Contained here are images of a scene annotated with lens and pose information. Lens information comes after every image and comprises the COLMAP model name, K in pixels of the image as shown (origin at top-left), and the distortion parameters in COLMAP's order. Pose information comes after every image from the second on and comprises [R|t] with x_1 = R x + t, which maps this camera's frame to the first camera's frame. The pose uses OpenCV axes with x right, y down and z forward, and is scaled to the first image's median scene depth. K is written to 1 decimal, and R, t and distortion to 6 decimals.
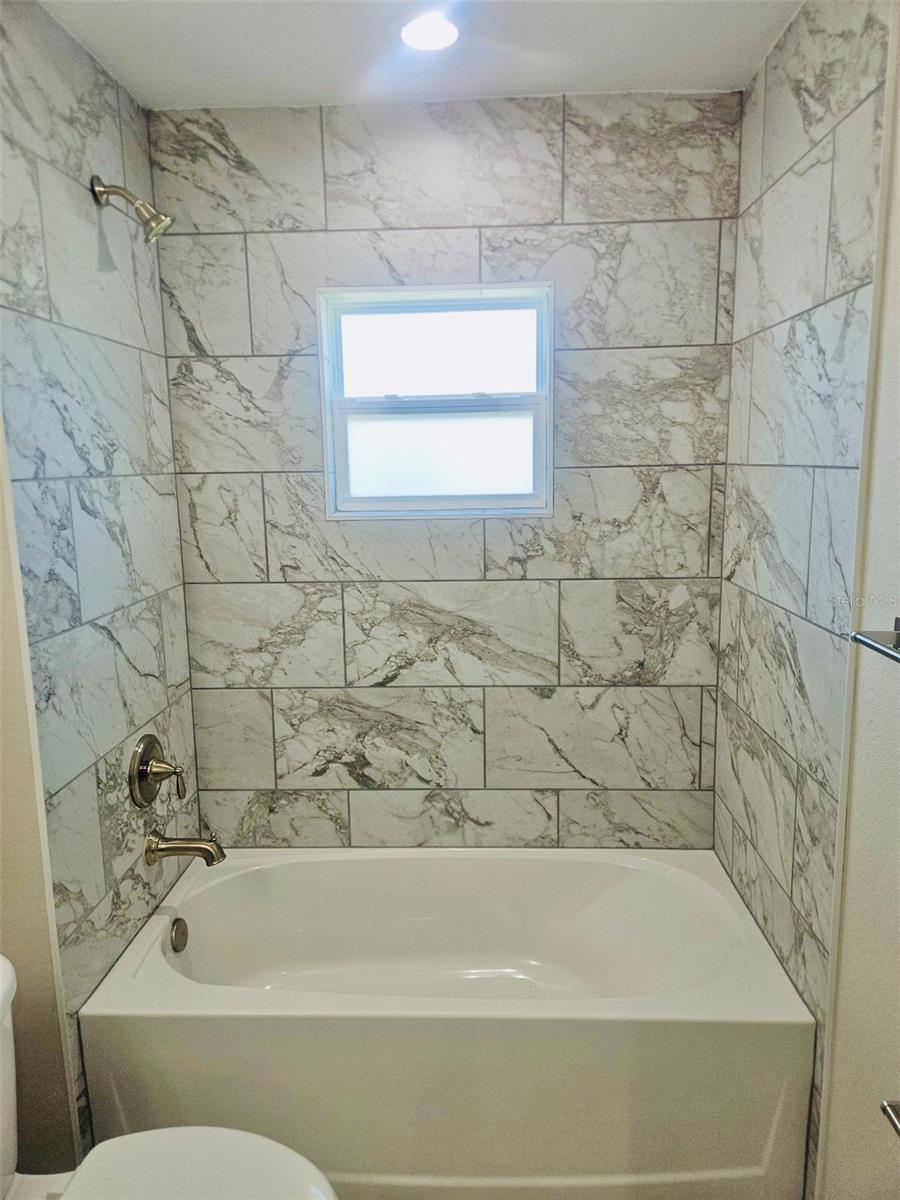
lens RADIAL K [[803.4, 0, 449.2], [0, 803.4, 593.3], [0, 0, 1]] dist [0.066314, -0.063109]
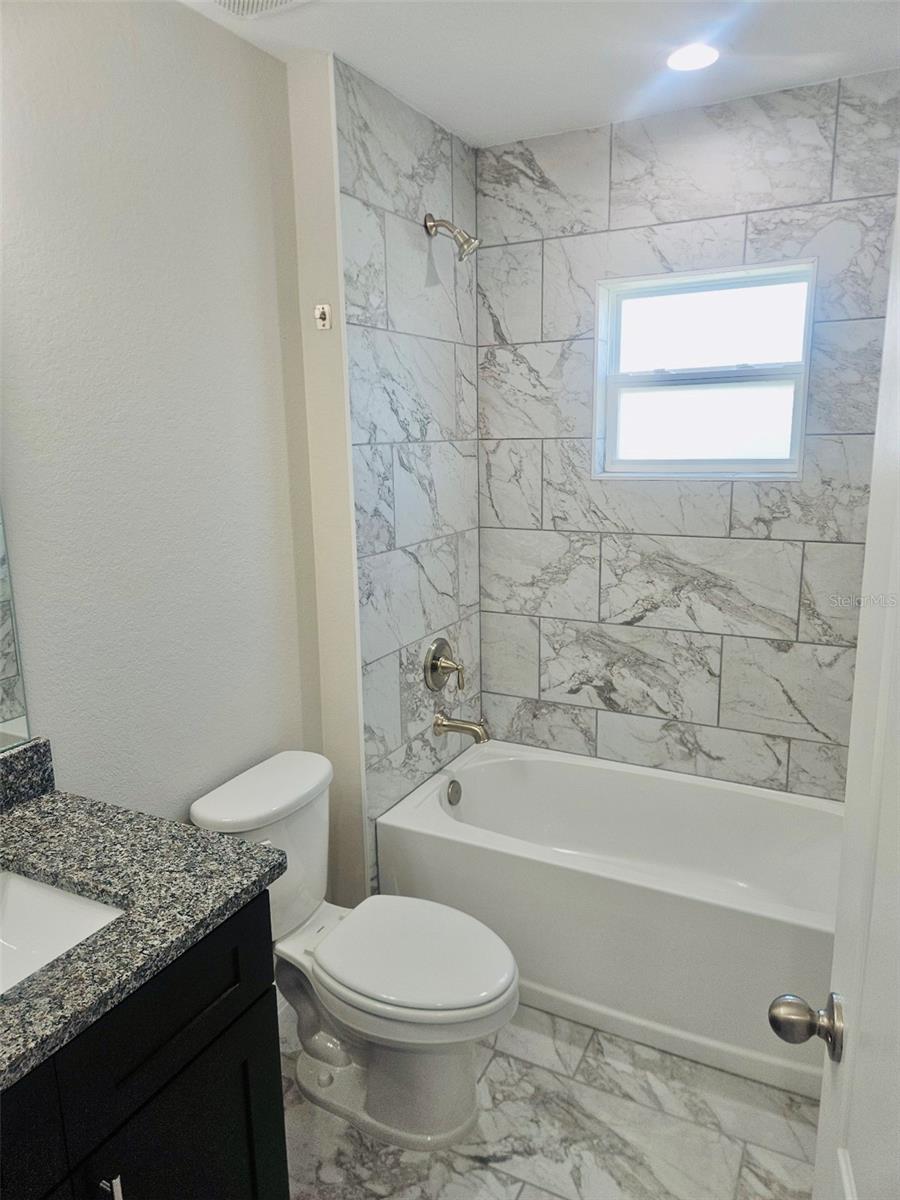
lens RADIAL K [[803.4, 0, 450.9], [0, 803.4, 596.3], [0, 0, 1]] dist [0.066314, -0.063109]
pose [[0.905764, 0.089022, -0.414327, 0.175406], [-0.068609, 0.995593, 0.063925, 0.019911], [0.418192, -0.029474, 0.907880, -0.177507]]
